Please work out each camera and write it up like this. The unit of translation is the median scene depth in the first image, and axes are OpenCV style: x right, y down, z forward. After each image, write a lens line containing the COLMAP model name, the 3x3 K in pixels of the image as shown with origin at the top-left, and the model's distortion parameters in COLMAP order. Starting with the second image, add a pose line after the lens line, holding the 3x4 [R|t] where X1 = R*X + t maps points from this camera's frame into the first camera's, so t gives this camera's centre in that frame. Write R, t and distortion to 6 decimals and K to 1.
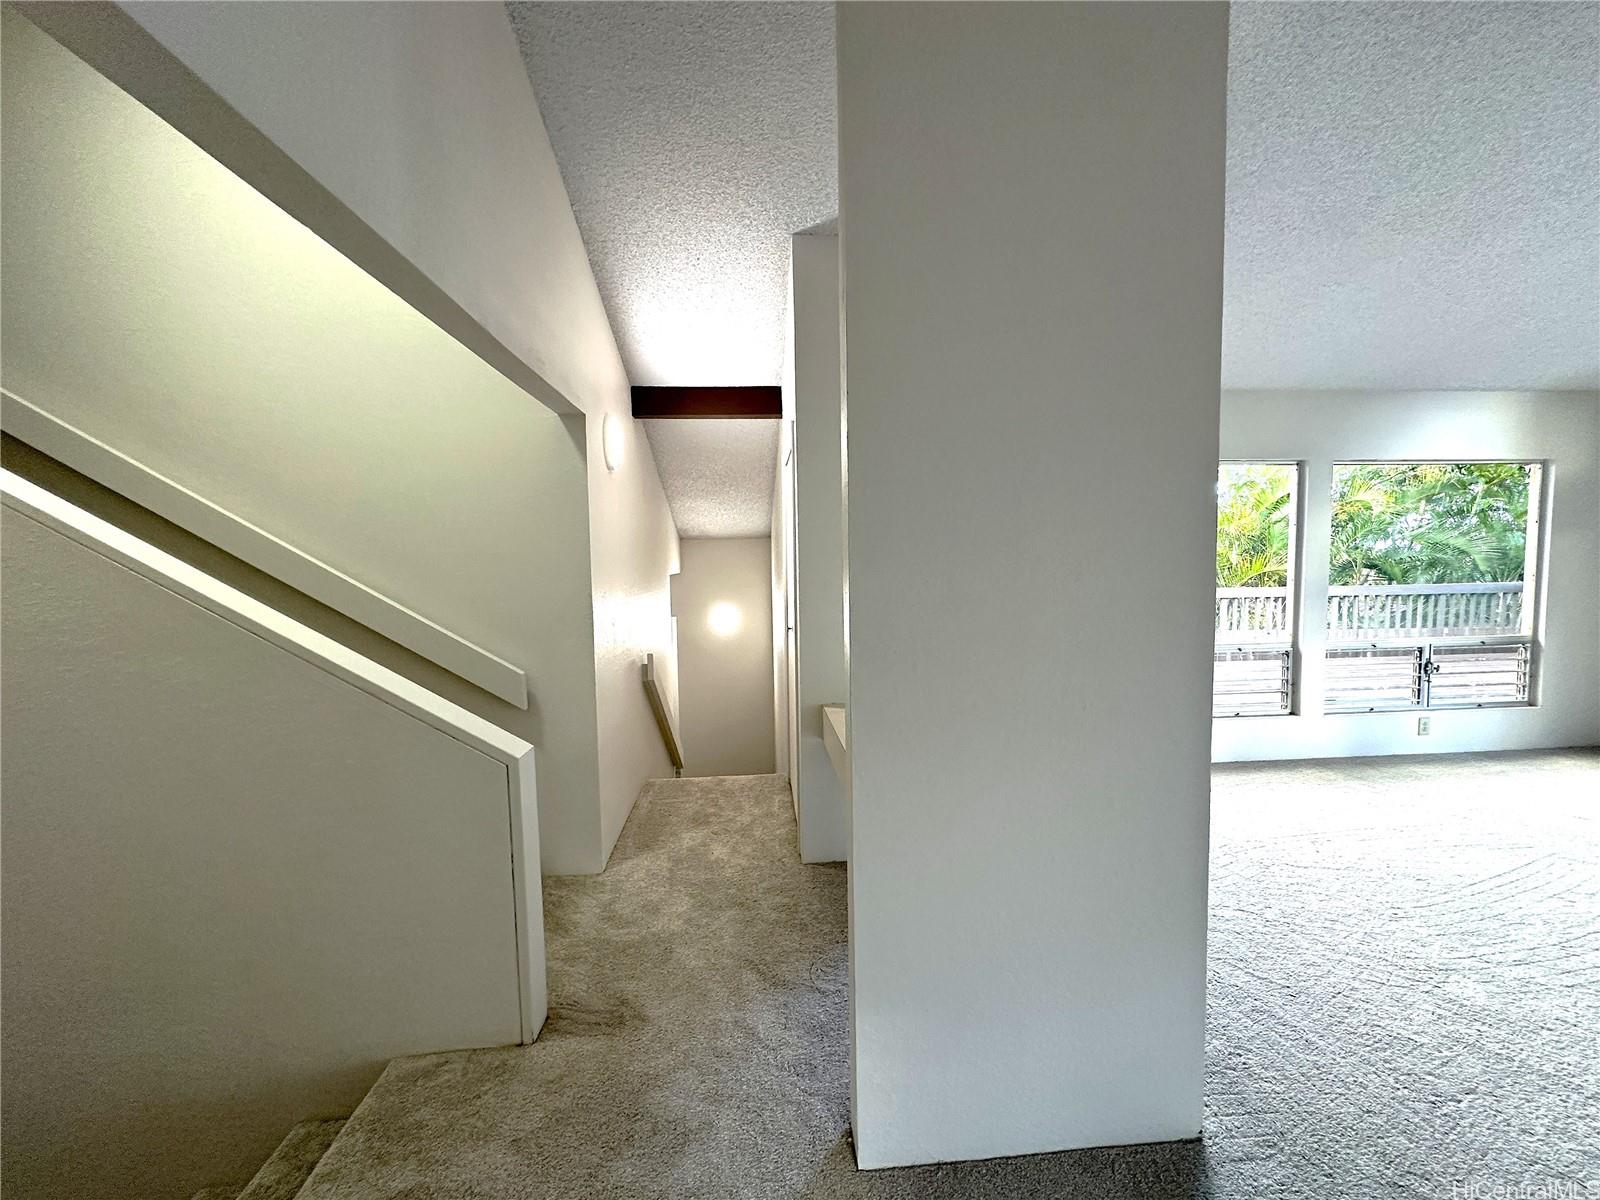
lens RADIAL K [[641.2, 0, 803.4], [0, 641.2, 598.5], [0, 0, 1]] dist [0.000482, 0.000017]
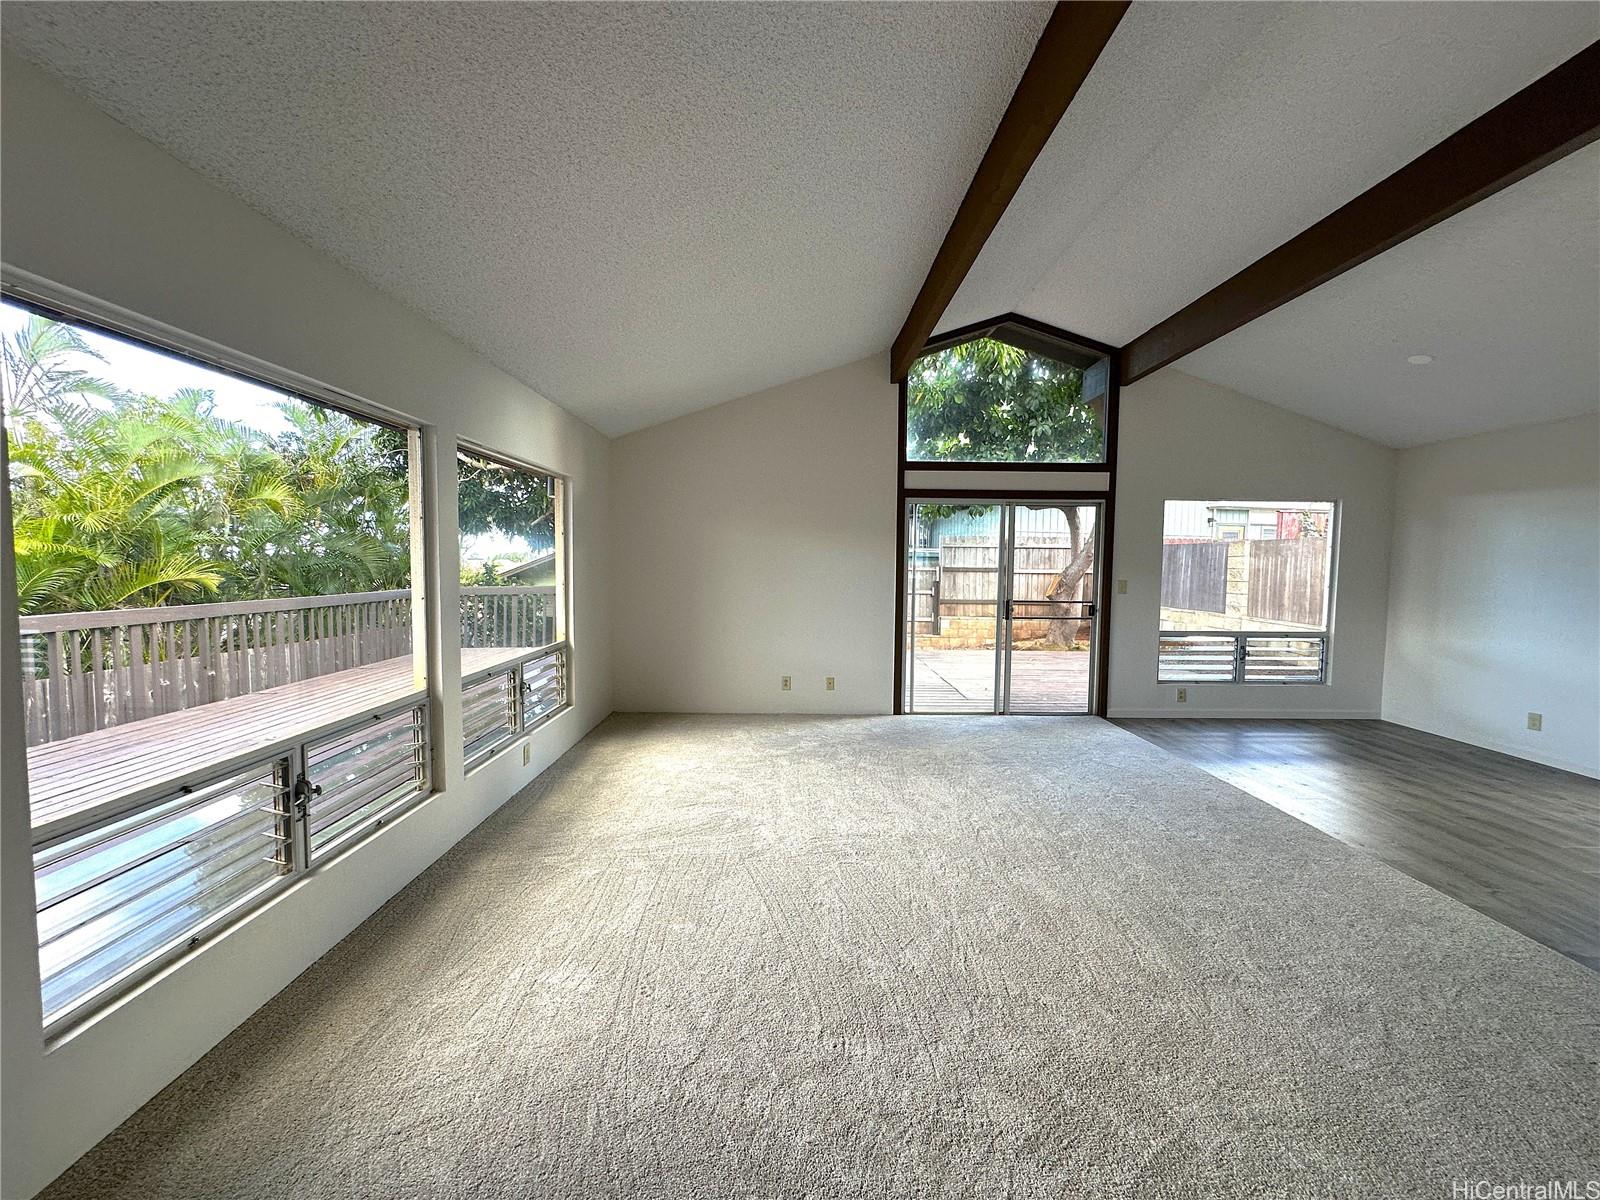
lens RADIAL K [[641.2, 0, 803.1], [0, 641.2, 593.4], [0, 0, 1]] dist [0.000482, 0.000017]
pose [[0.042569, -0.035446, 0.998465, 0.095872], [0.055444, 0.997914, 0.033062, -0.033768], [-0.997554, 0.053951, 0.044446, 0.557417]]
